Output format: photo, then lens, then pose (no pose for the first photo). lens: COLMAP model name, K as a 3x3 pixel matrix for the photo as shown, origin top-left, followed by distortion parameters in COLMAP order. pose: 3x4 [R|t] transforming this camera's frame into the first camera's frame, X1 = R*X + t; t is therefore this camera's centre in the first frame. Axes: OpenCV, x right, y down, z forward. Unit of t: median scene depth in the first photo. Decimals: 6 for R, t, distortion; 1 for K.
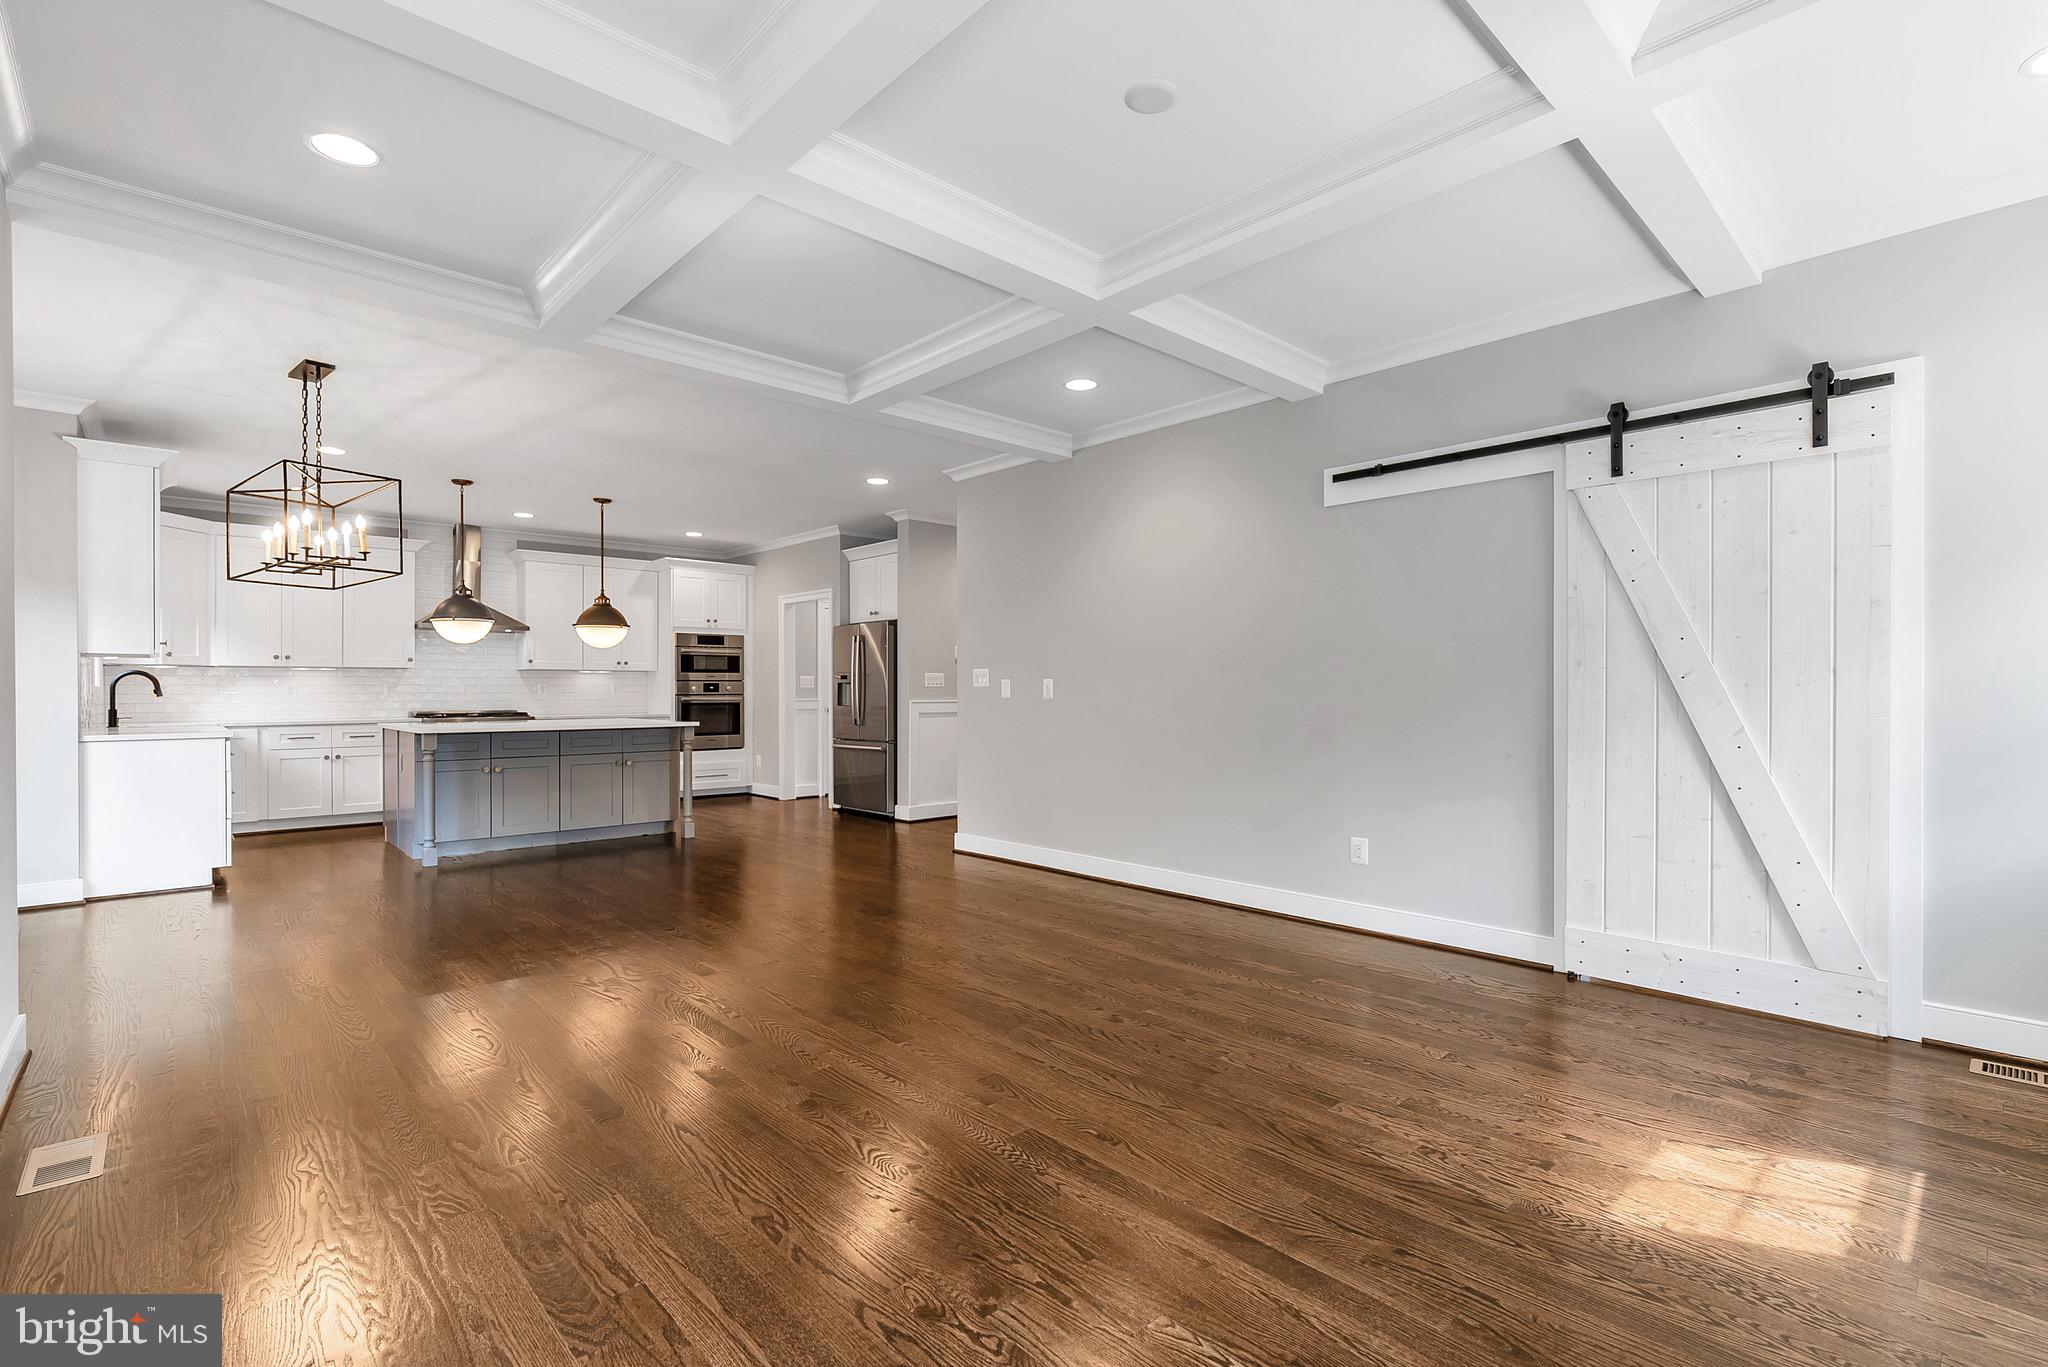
lens RADIAL K [[939.3, 0, 1031.1], [0, 939.3, 692.1], [0, 0, 1]] dist [-0.003331, 0.000356]
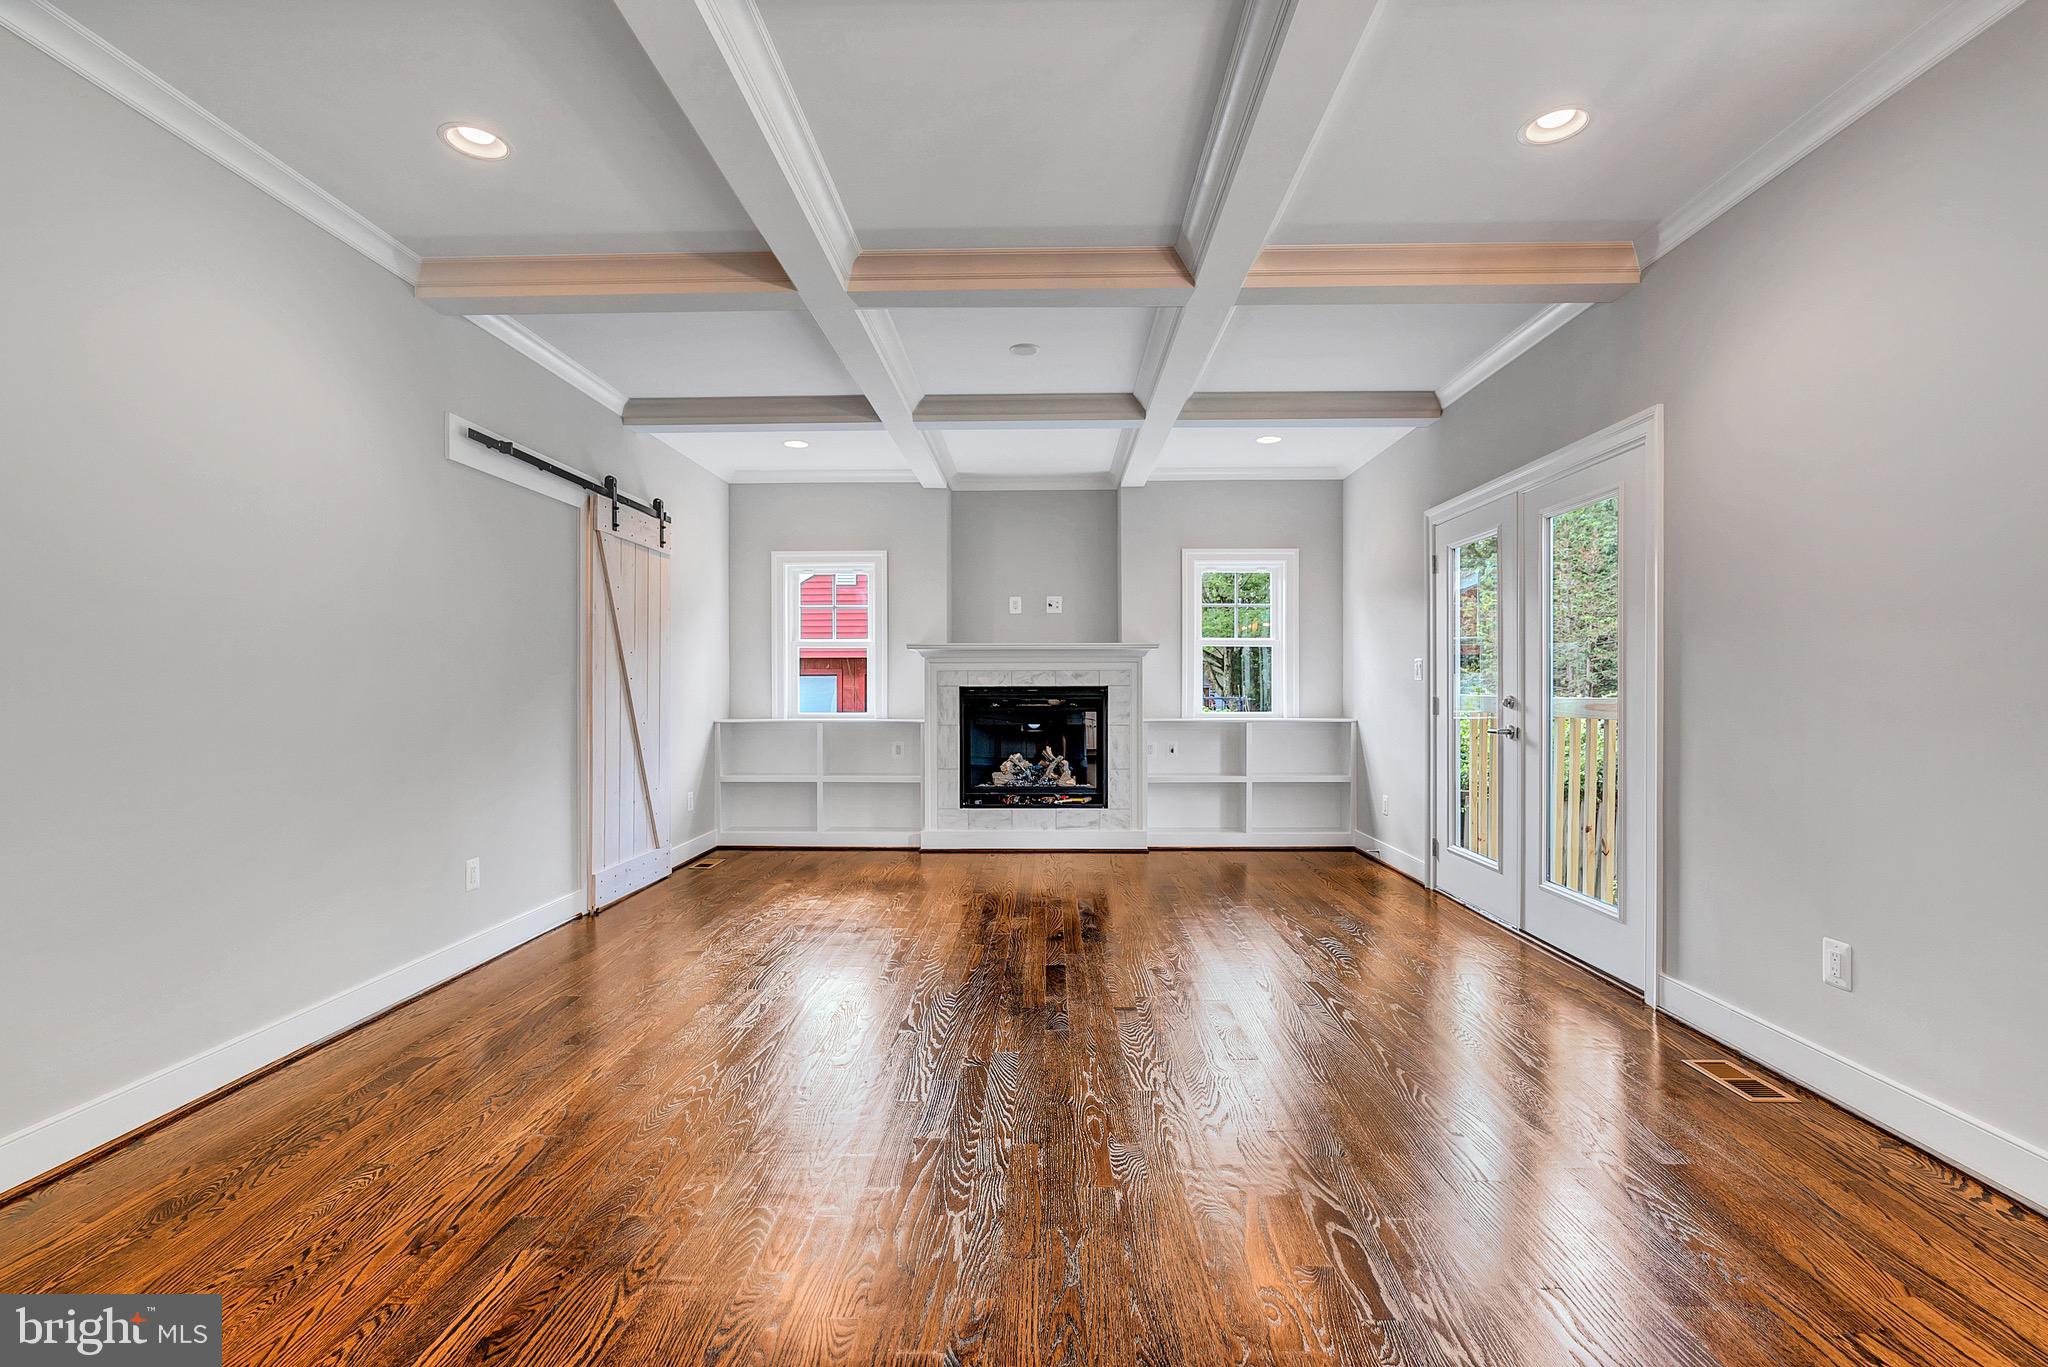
lens RADIAL K [[939.3, 0, 1029.6], [0, 939.3, 689.1], [0, 0, 1]] dist [-0.003331, 0.000356]
pose [[-0.714285, -0.000042, 0.699855, -0.359091], [0.004465, 0.999979, 0.004617, -0.001319], [-0.699841, 0.006423, -0.714270, 0.729696]]
